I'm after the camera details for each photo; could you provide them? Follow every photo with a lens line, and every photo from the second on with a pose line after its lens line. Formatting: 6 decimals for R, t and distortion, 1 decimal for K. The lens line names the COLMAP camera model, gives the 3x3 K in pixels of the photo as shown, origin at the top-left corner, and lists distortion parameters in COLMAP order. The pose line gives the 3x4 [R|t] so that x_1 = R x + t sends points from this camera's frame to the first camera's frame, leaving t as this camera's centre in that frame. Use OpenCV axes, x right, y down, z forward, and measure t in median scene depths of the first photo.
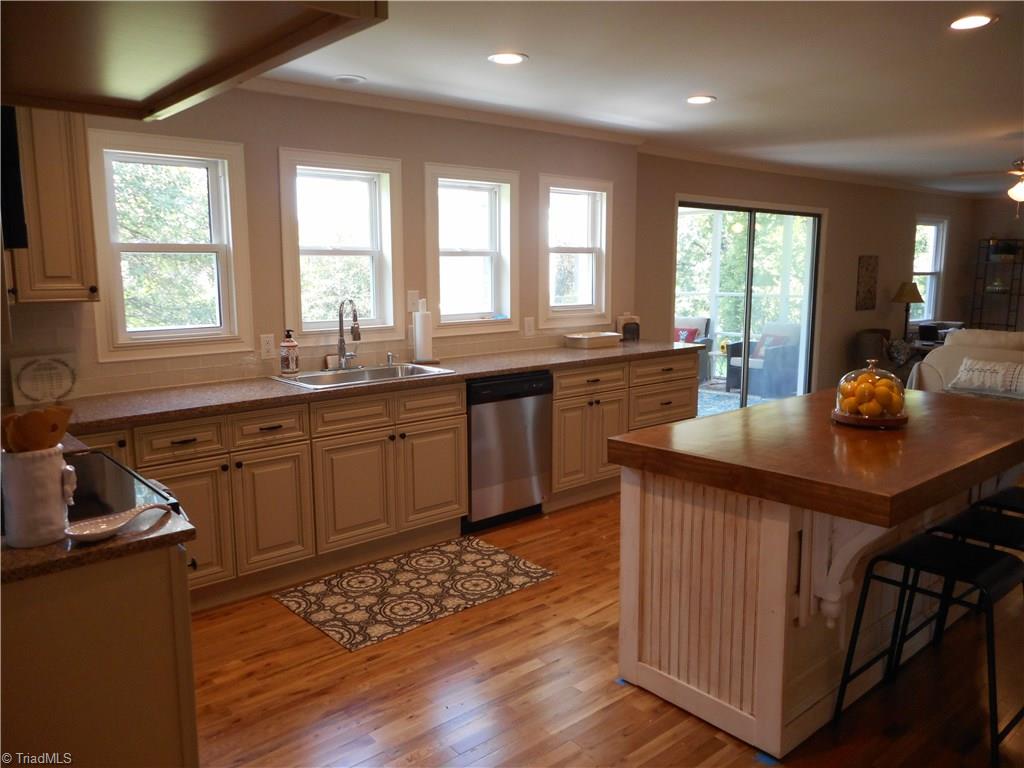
lens RADIAL K [[780.8, 0, 508.3], [0, 780.8, 381.0], [0, 0, 1]] dist [0.015631, 0.007249]
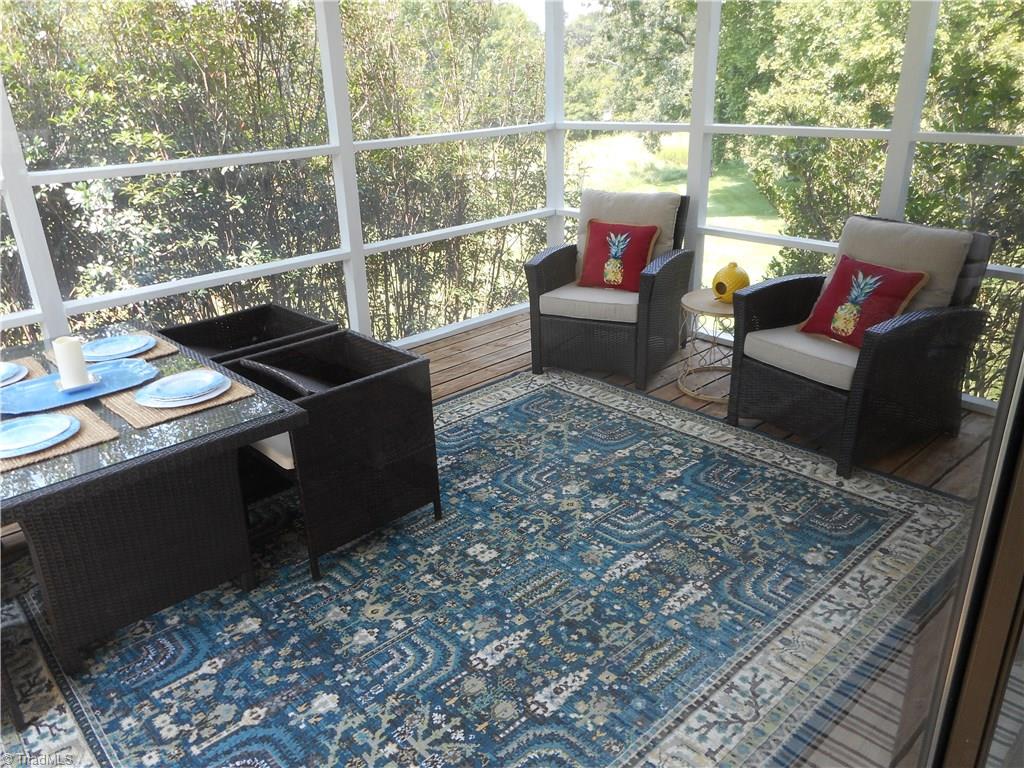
lens RADIAL K [[780.8, 0, 511.2], [0, 780.8, 385.0], [0, 0, 1]] dist [0.015631, 0.007249]
pose [[0.998742, -0.039648, 0.030700, 0.170447], [0.031163, 0.970409, 0.239448, -0.093471], [-0.039285, -0.238191, 0.970424, 0.666264]]
